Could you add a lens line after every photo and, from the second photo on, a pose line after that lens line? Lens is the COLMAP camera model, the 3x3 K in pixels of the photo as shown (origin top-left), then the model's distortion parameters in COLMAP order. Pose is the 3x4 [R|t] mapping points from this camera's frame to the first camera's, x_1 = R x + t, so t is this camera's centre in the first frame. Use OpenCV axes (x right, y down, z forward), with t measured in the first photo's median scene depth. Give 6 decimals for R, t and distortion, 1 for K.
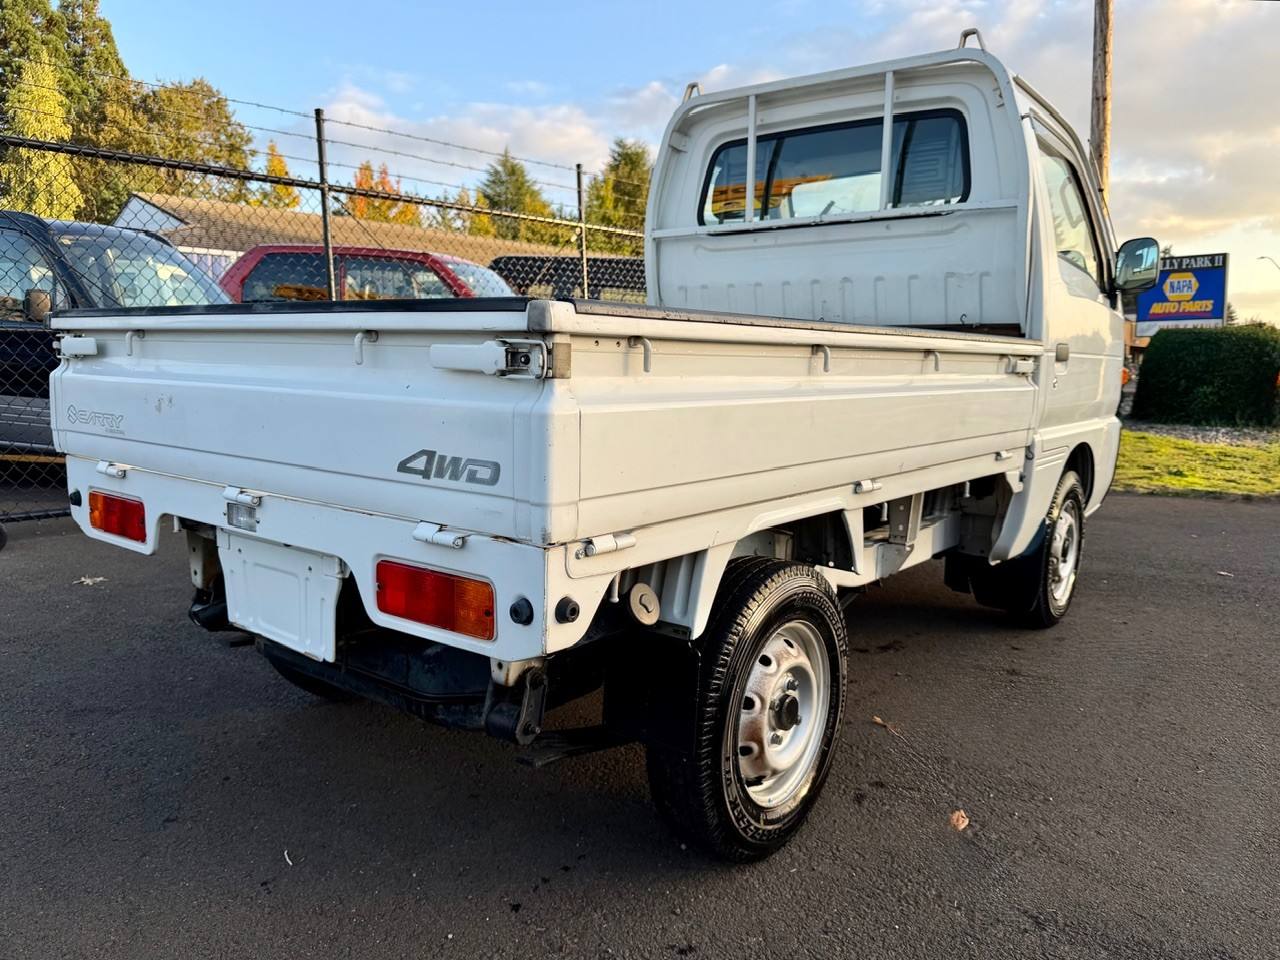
lens RADIAL K [[900.8, 0, 605.0], [0, 900.8, 461.8], [0, 0, 1]] dist [0.020246, -0.025231]
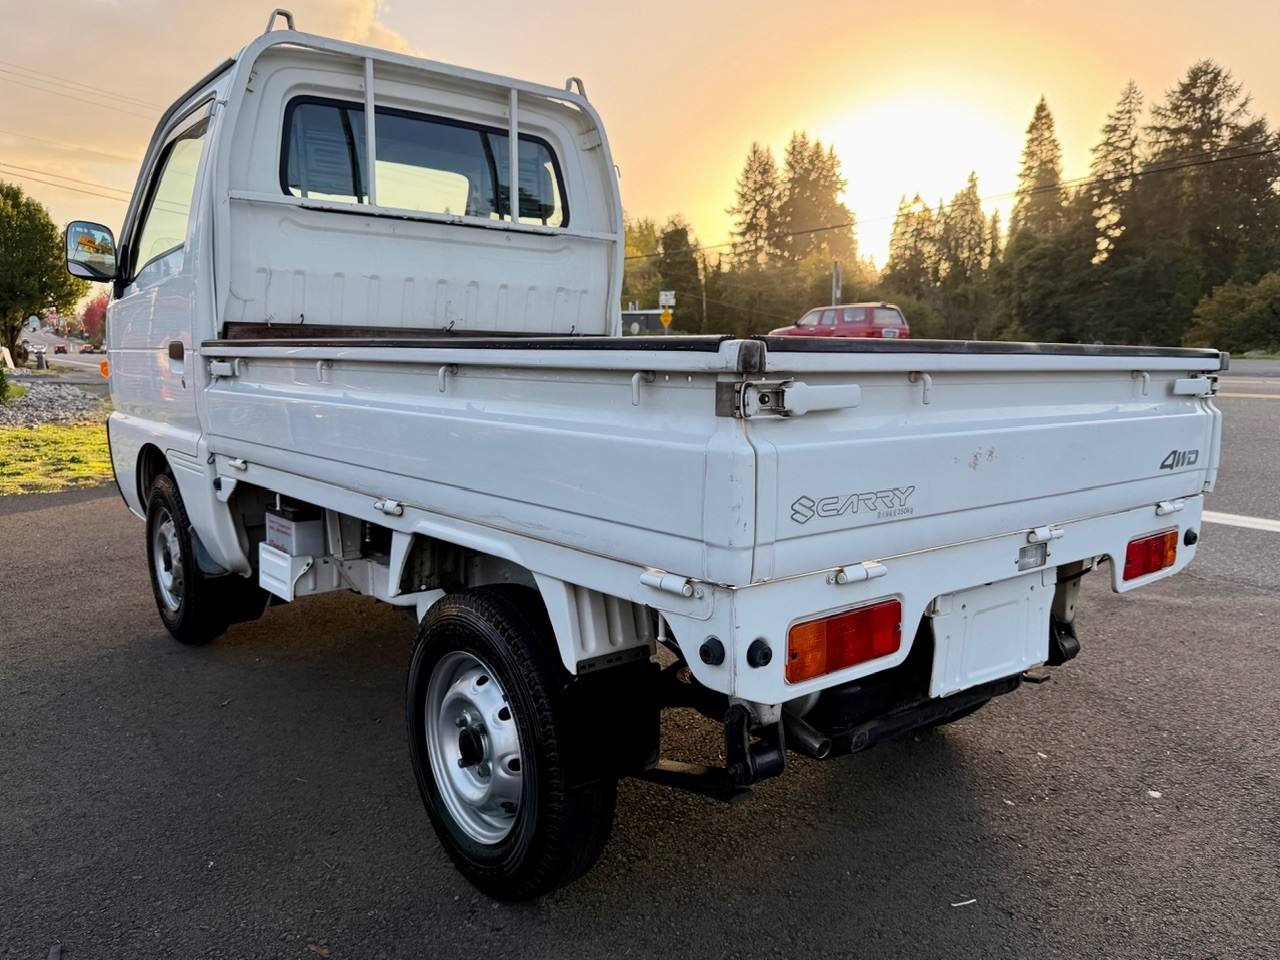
lens RADIAL K [[970.3, 0, 619.0], [0, 970.3, 501.1], [0, 0, 1]] dist [0.083765, -0.122770]
pose [[0.227154, -0.165492, 0.959694, -0.876051], [0.107554, 0.983690, 0.144172, -0.116198], [-0.967901, 0.070470, 0.241249, 0.671291]]
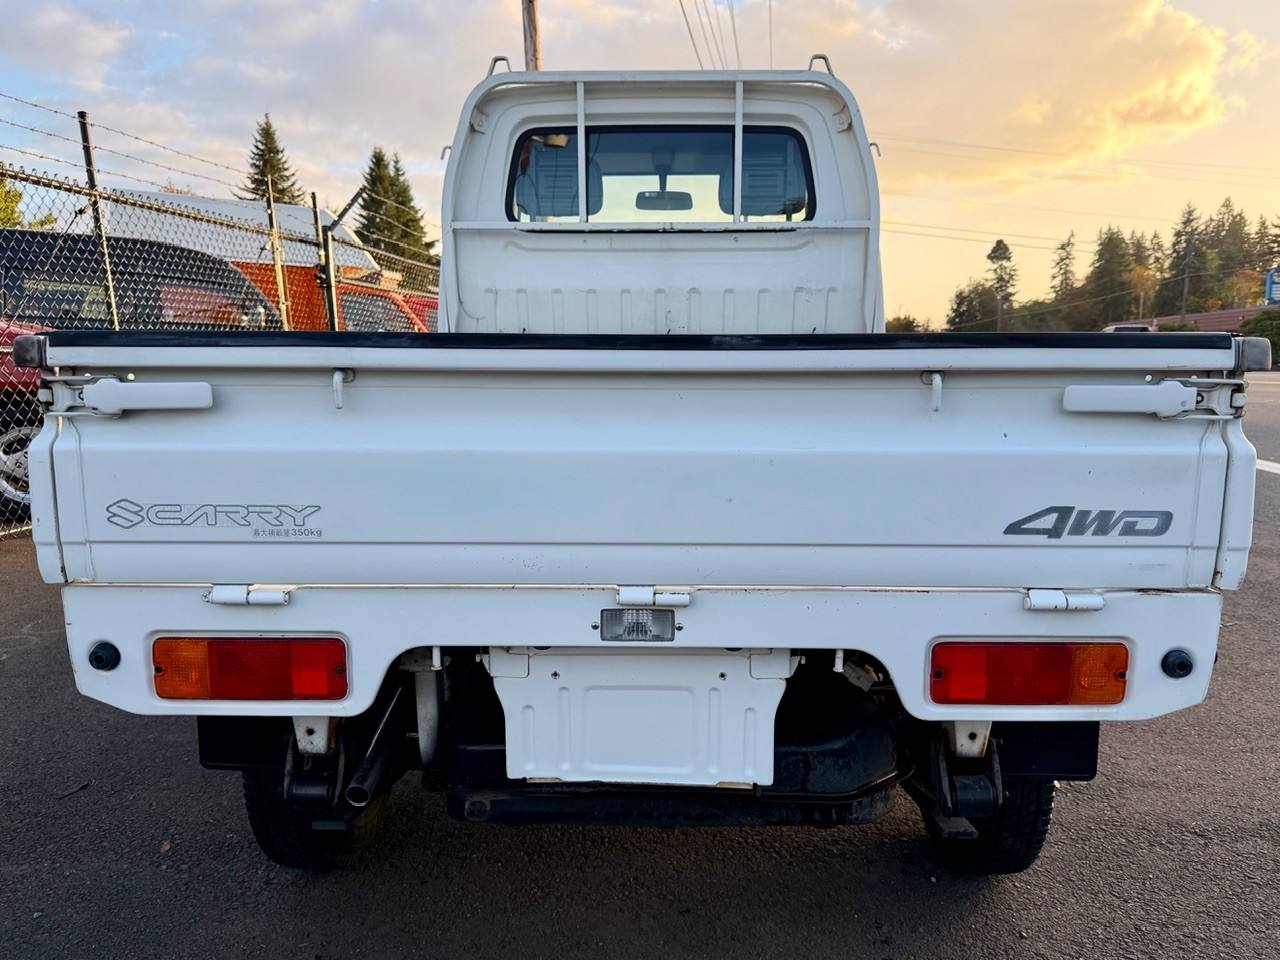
lens RADIAL K [[970.3, 0, 619.0], [0, 970.3, 501.1], [0, 0, 1]] dist [0.083765, -0.122770]
pose [[0.804182, -0.103651, 0.585276, -0.496145], [0.084419, 0.994613, 0.060151, -0.050096], [-0.588358, 0.001036, 0.808600, 0.214789]]
